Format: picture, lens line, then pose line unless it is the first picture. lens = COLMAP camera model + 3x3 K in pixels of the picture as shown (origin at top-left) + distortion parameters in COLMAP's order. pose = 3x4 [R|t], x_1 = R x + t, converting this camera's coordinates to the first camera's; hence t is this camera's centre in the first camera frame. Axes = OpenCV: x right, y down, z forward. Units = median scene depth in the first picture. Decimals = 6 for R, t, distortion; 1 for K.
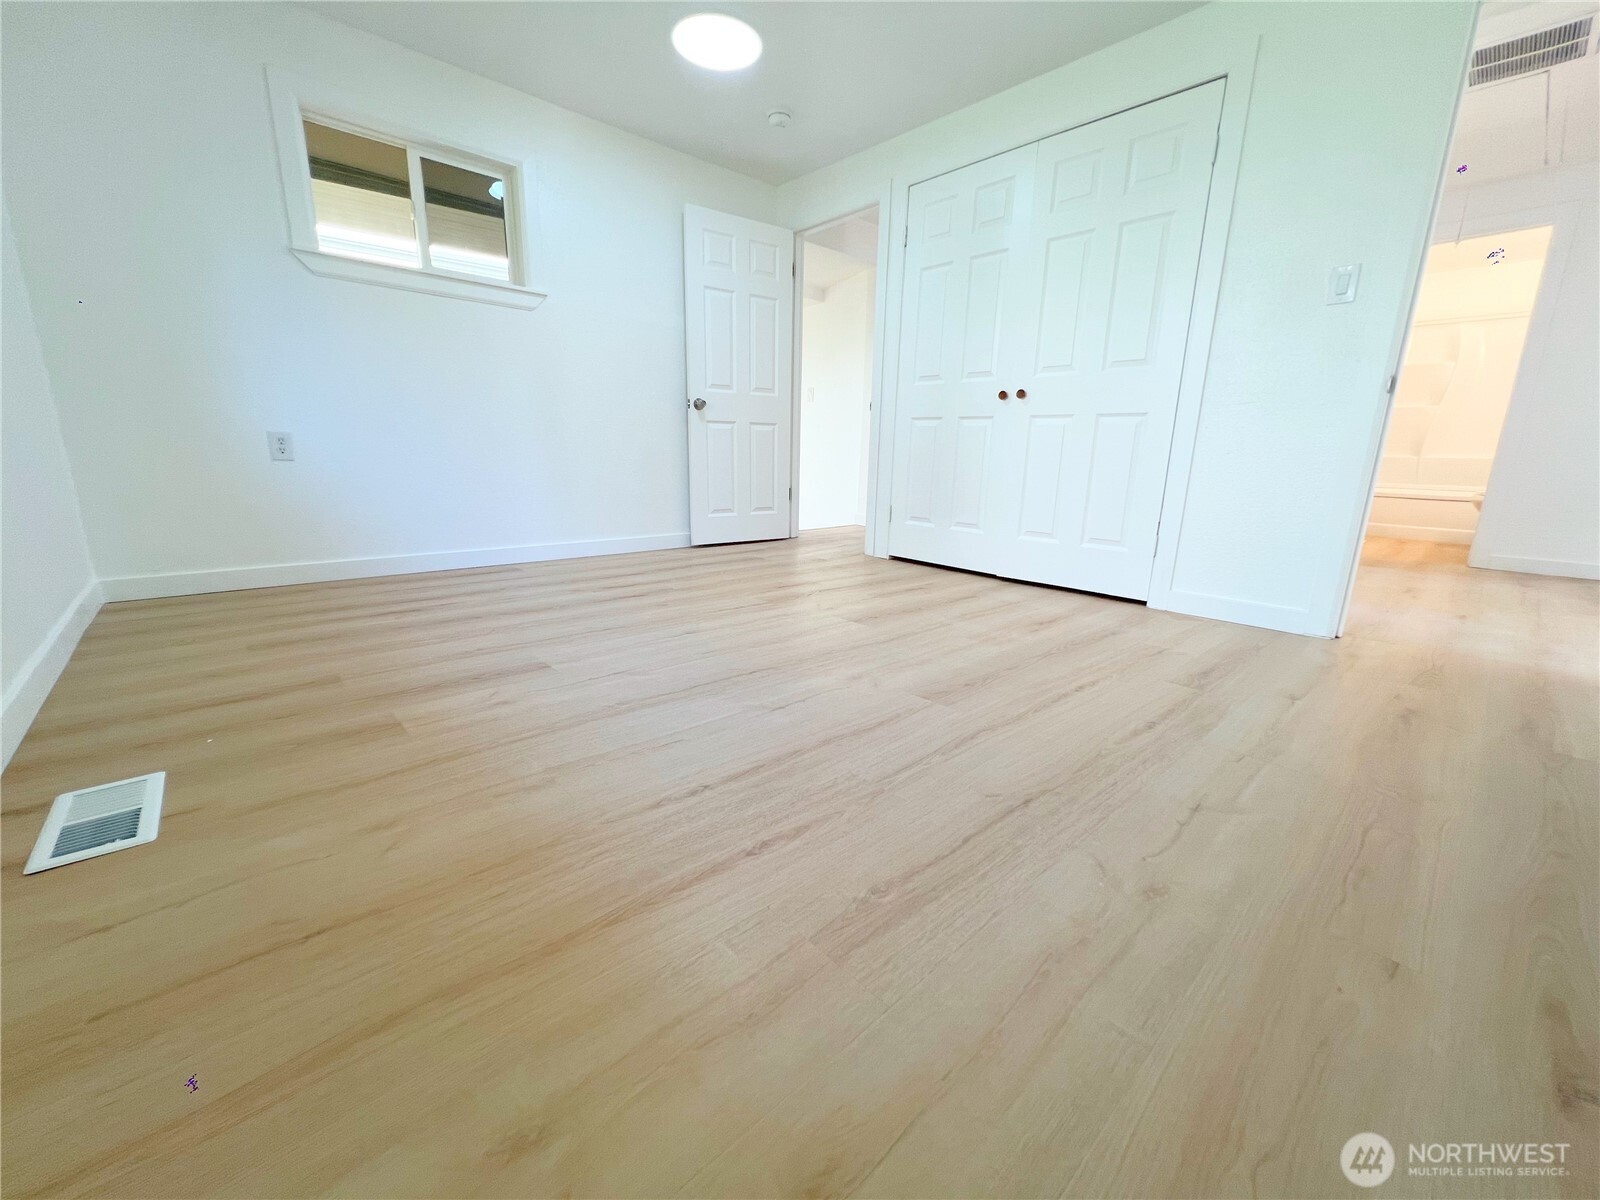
lens RADIAL K [[642.3, 0, 800.0], [0, 642.3, 600.0], [0, 0, 1]] dist [-0.001314, -0.000152]
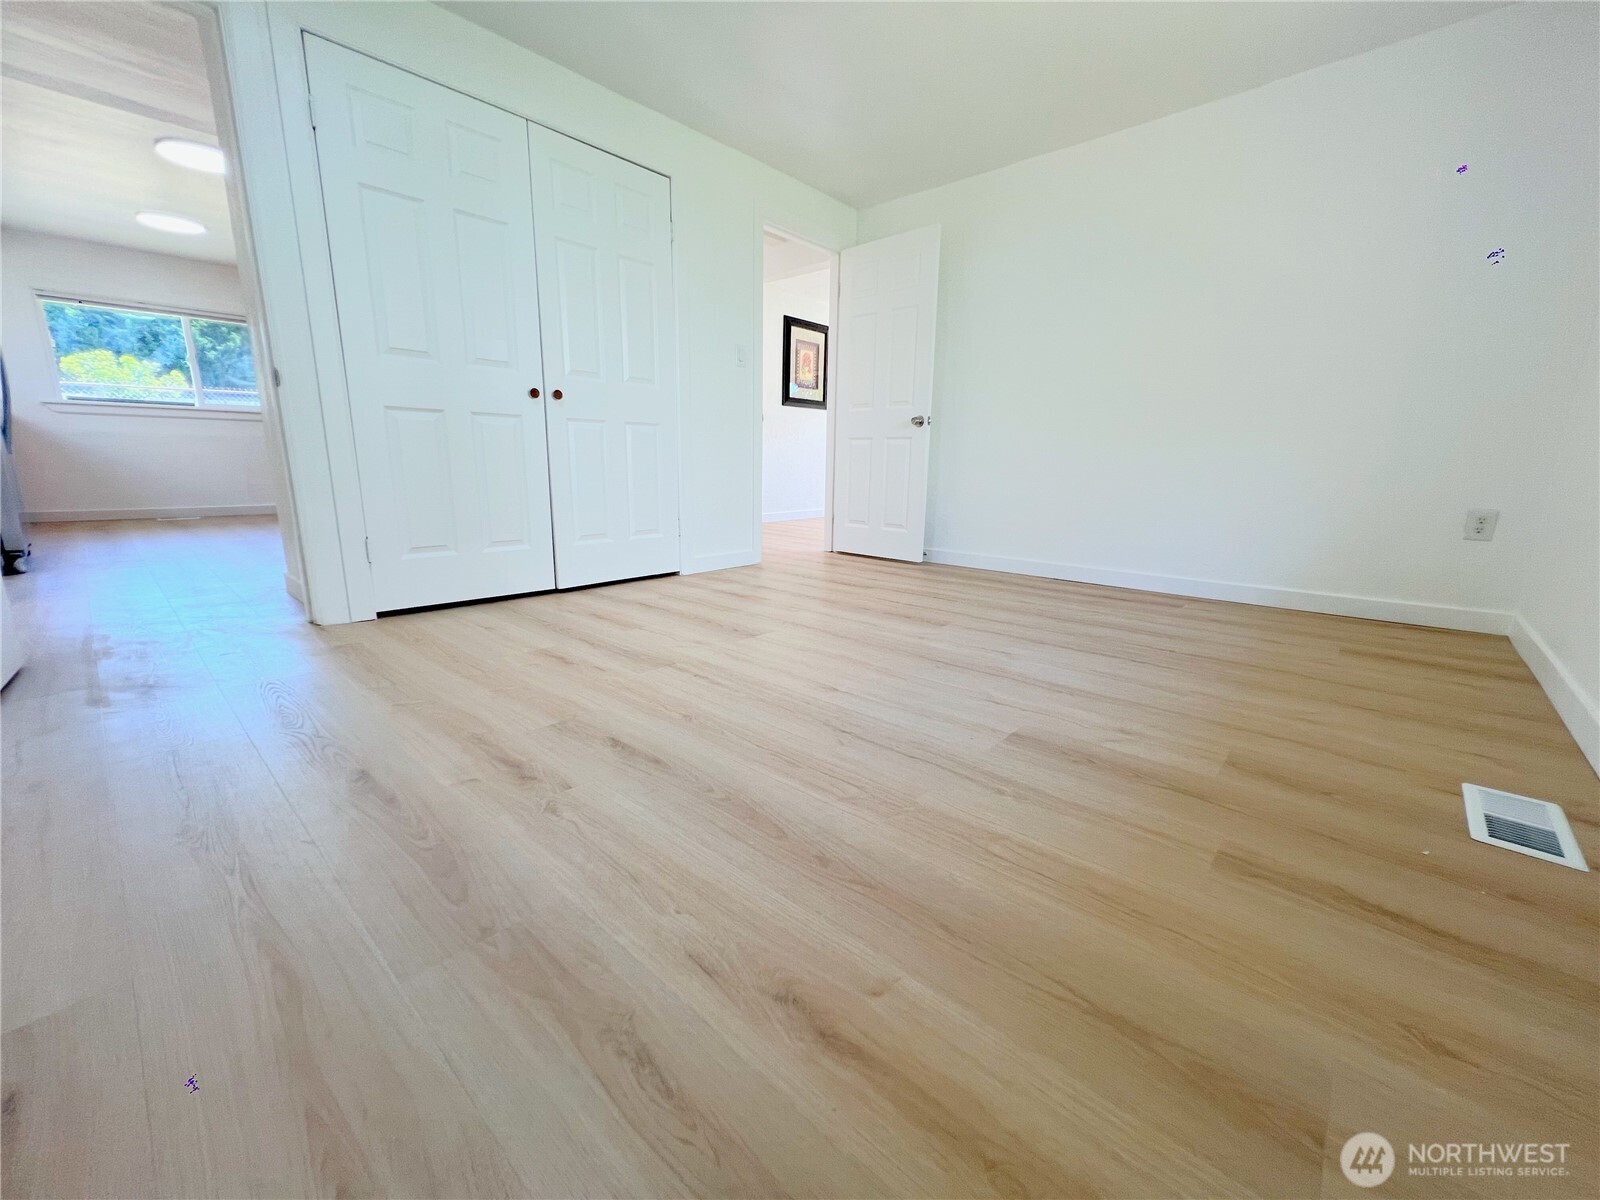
lens RADIAL K [[642.3, 0, 800.0], [0, 642.3, 600.0], [0, 0, 1]] dist [-0.001314, -0.000152]
pose [[-0.097822, -0.234189, 0.967257, -1.125527], [0.204392, 0.946473, 0.249827, -0.327336], [-0.973989, 0.222138, -0.044720, 1.257949]]
